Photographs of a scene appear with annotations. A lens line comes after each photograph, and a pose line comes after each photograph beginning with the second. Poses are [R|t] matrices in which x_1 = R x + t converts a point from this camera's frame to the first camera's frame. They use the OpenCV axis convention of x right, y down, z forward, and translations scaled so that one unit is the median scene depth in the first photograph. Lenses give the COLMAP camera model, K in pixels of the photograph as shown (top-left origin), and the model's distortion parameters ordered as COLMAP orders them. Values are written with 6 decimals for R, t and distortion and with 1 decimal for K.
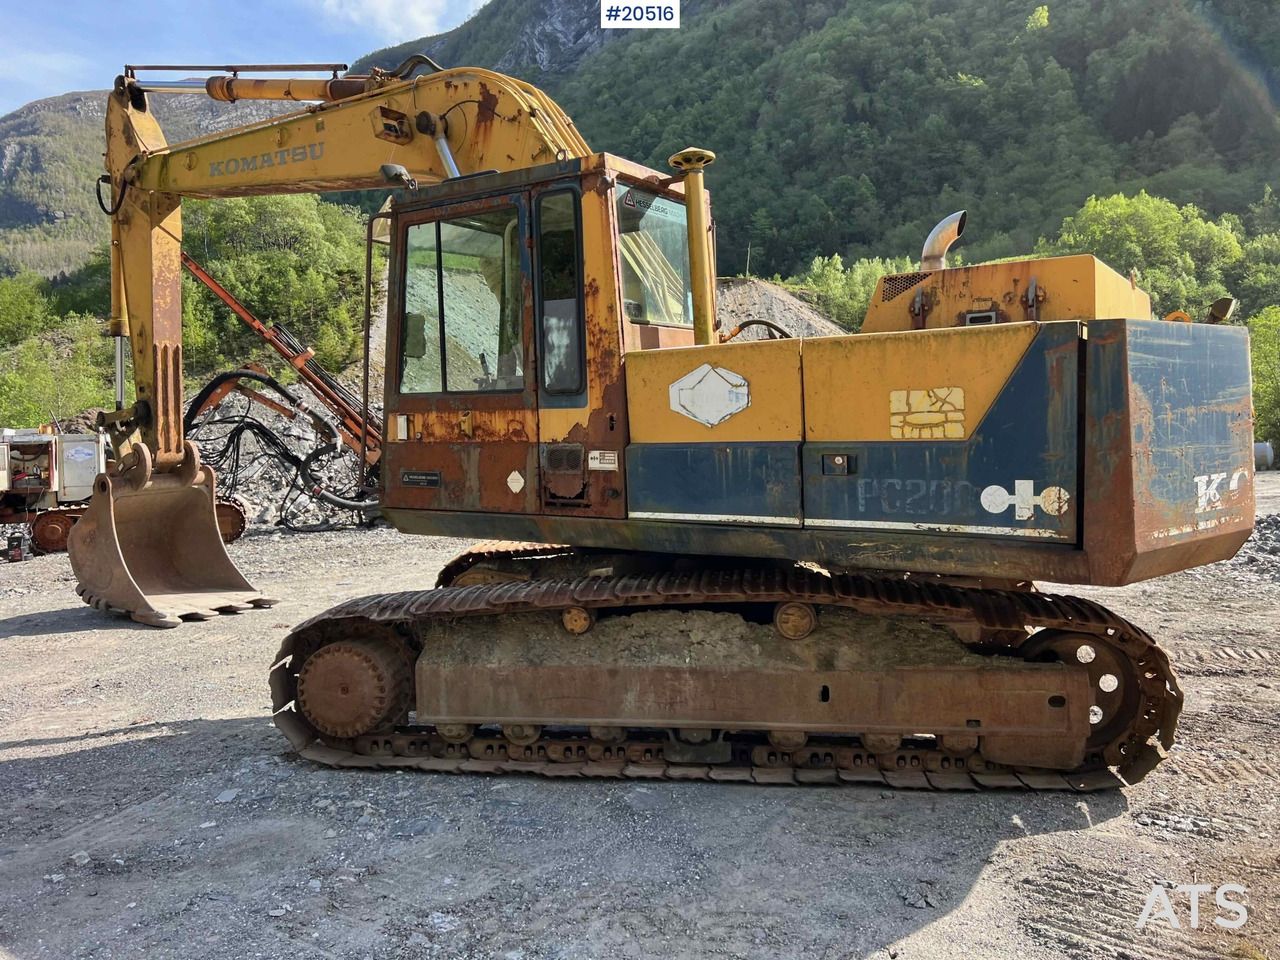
lens RADIAL K [[948.7, 0, 641.0], [0, 948.7, 482.1], [0, 0, 1]] dist [0.076815, -0.085492]
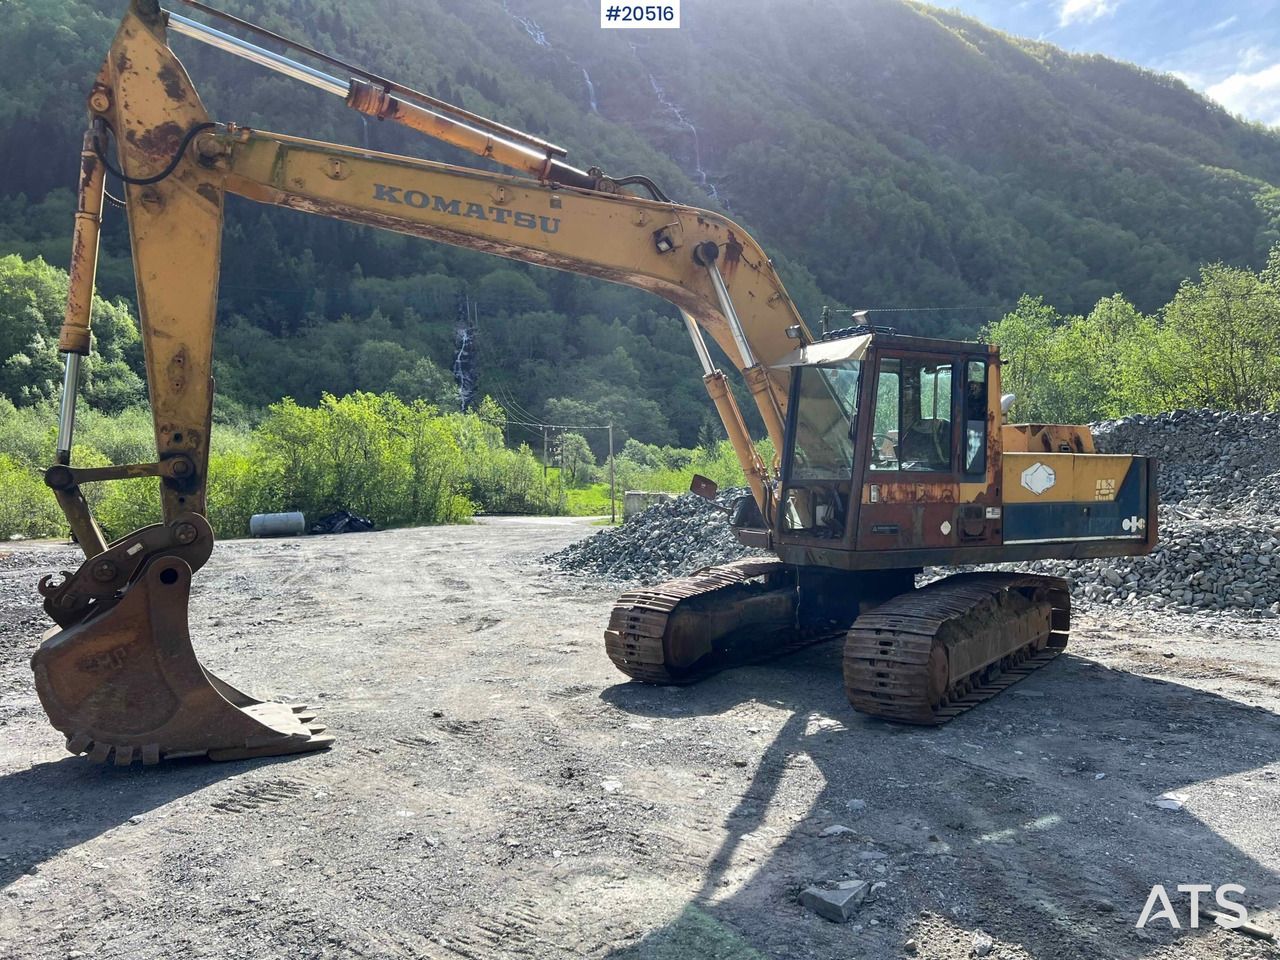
lens RADIAL K [[950.9, 0, 640.9], [0, 950.9, 479.6], [0, 0, 1]] dist [0.064116, -0.064729]
pose [[0.472288, 0.020272, 0.881211, -1.860713], [0.047494, 0.997698, -0.048406, -0.028457], [-0.880164, 0.064713, 0.470238, 0.705785]]
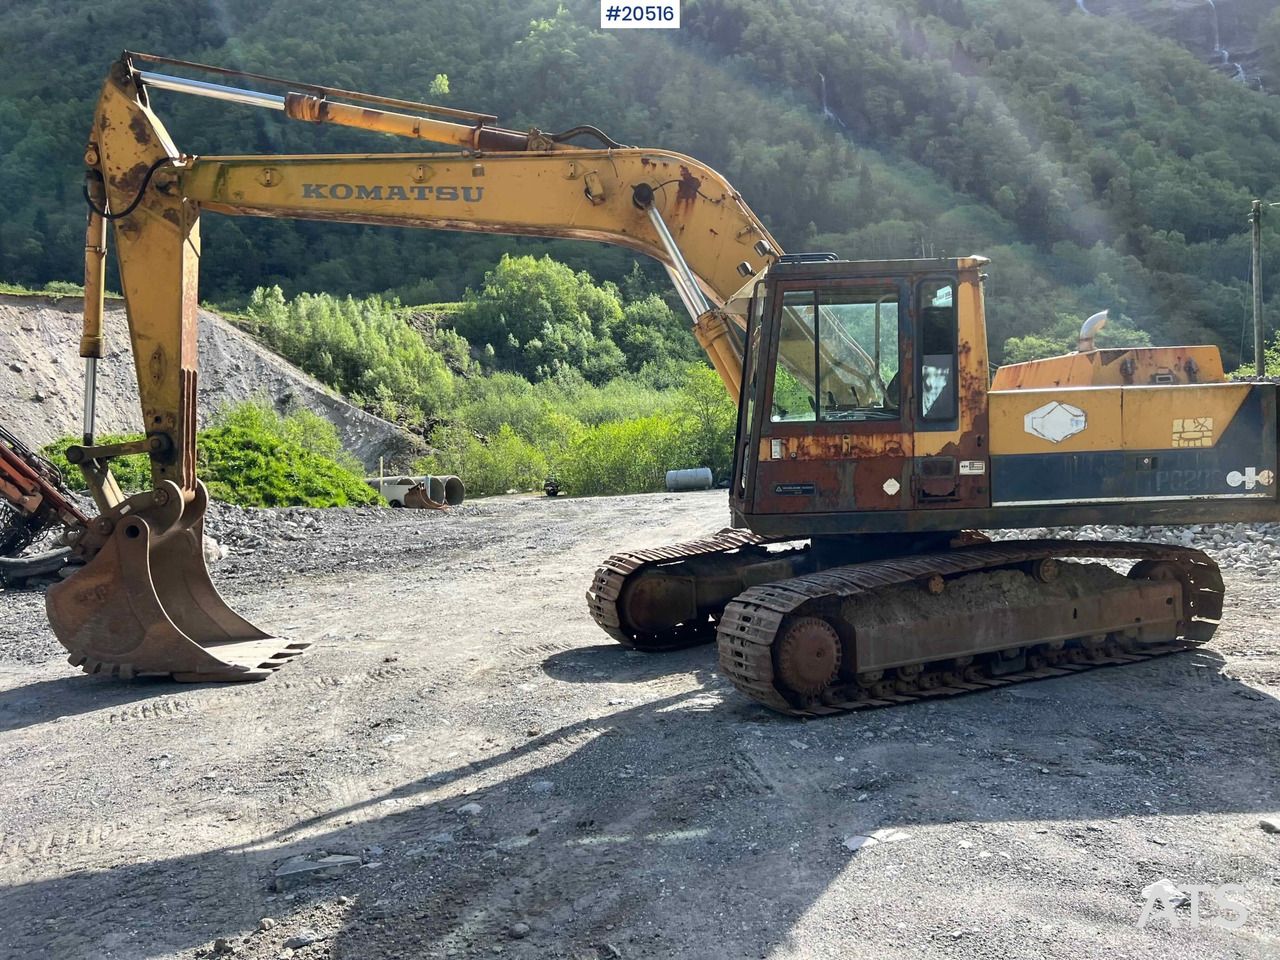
lens RADIAL K [[953.0, 0, 631.9], [0, 953.0, 473.5], [0, 0, 1]] dist [0.066876, -0.072841]
pose [[0.834904, -0.026164, 0.549773, -1.218146], [0.051989, 0.998152, -0.031448, 0.004774], [-0.547934, 0.054838, 0.834722, 0.069677]]
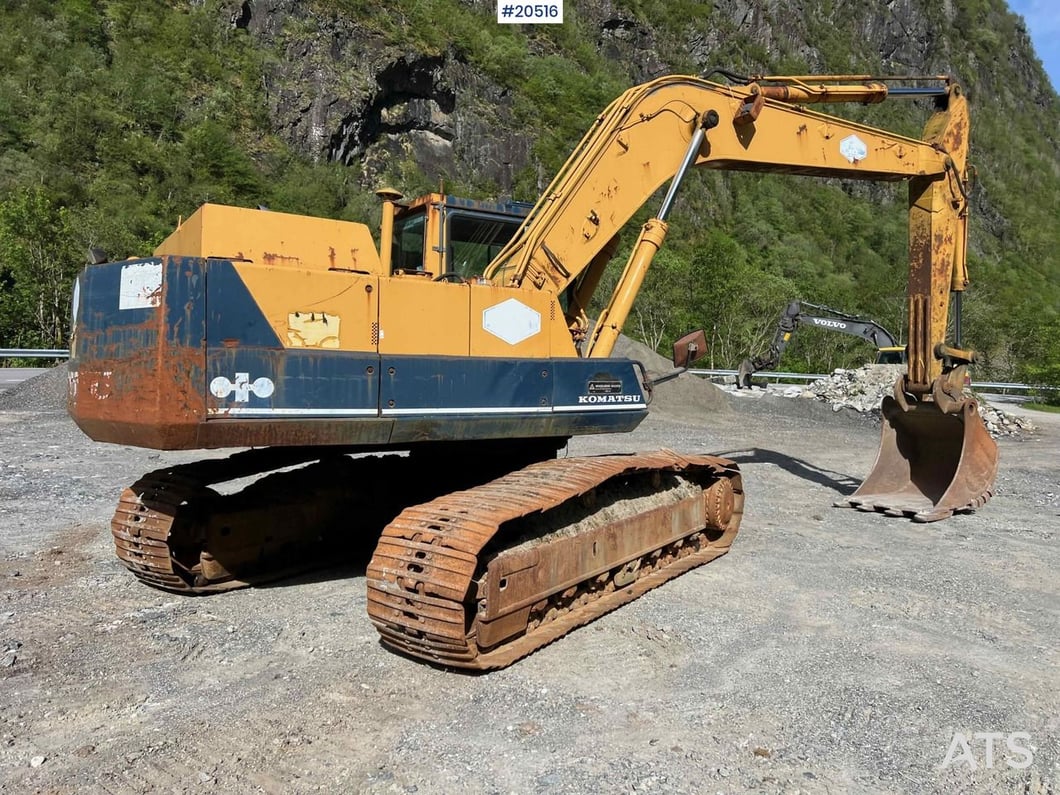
lens RADIAL K [[791.4, 0, 534.3], [0, 791.4, 401.3], [0, 0, 1]] dist [0.059745, -0.062221]
pose [[-0.412488, 0.048125, -0.909691, 1.271715], [-0.077607, 0.993117, 0.087729, -0.115220], [0.907651, 0.106785, -0.405914, 1.866692]]
